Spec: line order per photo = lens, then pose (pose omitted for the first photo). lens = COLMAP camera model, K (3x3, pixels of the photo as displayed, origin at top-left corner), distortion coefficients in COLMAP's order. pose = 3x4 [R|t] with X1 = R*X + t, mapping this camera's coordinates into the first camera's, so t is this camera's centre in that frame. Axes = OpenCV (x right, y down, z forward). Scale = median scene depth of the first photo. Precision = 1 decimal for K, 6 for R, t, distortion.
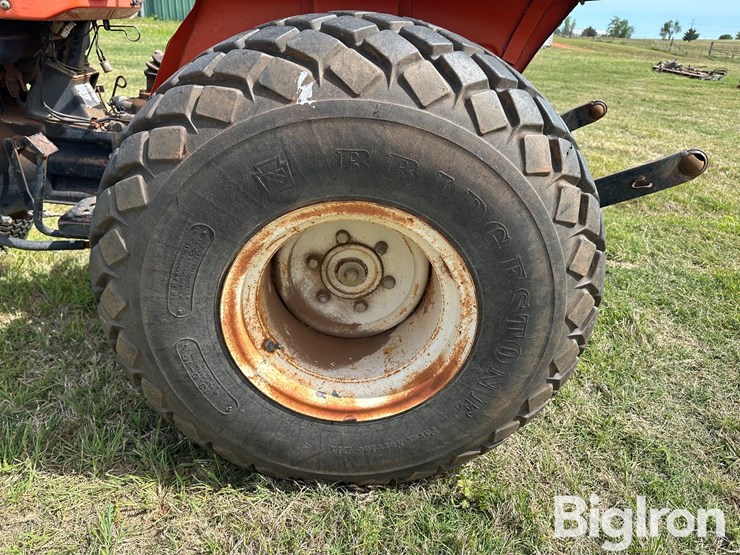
lens RADIAL K [[527.2, 0, 364.2], [0, 527.2, 276.0], [0, 0, 1]] dist [0.058800, -0.072328]
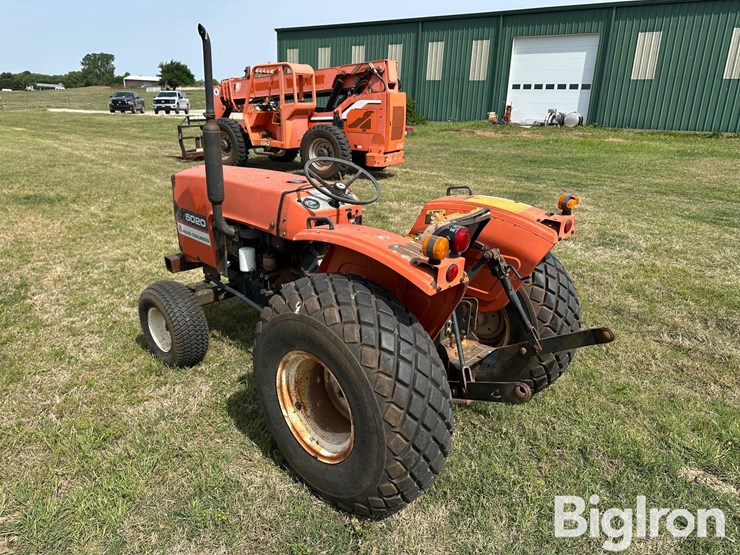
lens RADIAL K [[527.2, 0, 361.6], [0, 527.2, 275.1], [0, 0, 1]] dist [0.058800, -0.072328]
pose [[0.712016, 0.189106, -0.676219, 1.322327], [-0.287826, 0.957027, -0.035428, -0.365615], [0.640460, 0.219859, 0.735848, -0.520716]]
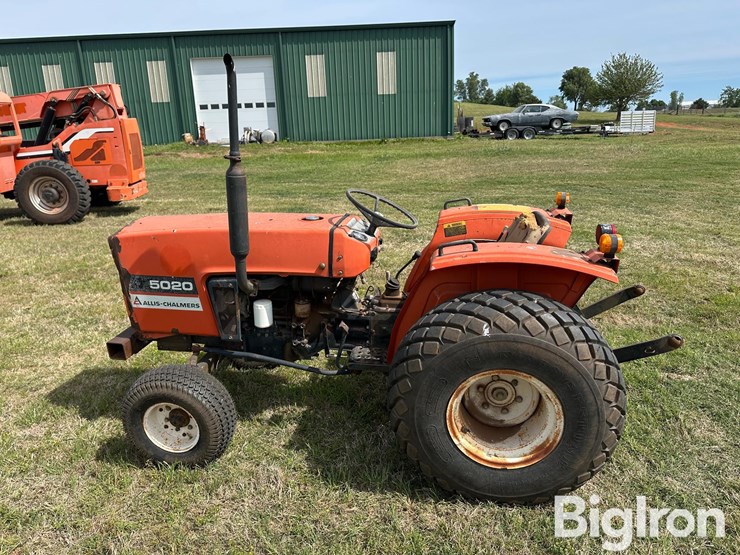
lens RADIAL K [[527.2, 0, 367.2], [0, 527.2, 272.2], [0, 0, 1]] dist [0.058800, -0.072328]
pose [[0.981936, -0.029853, -0.186842, -0.140360], [0.000515, 0.987893, -0.155137, -0.166358], [0.189211, 0.152238, 0.970063, -1.252686]]
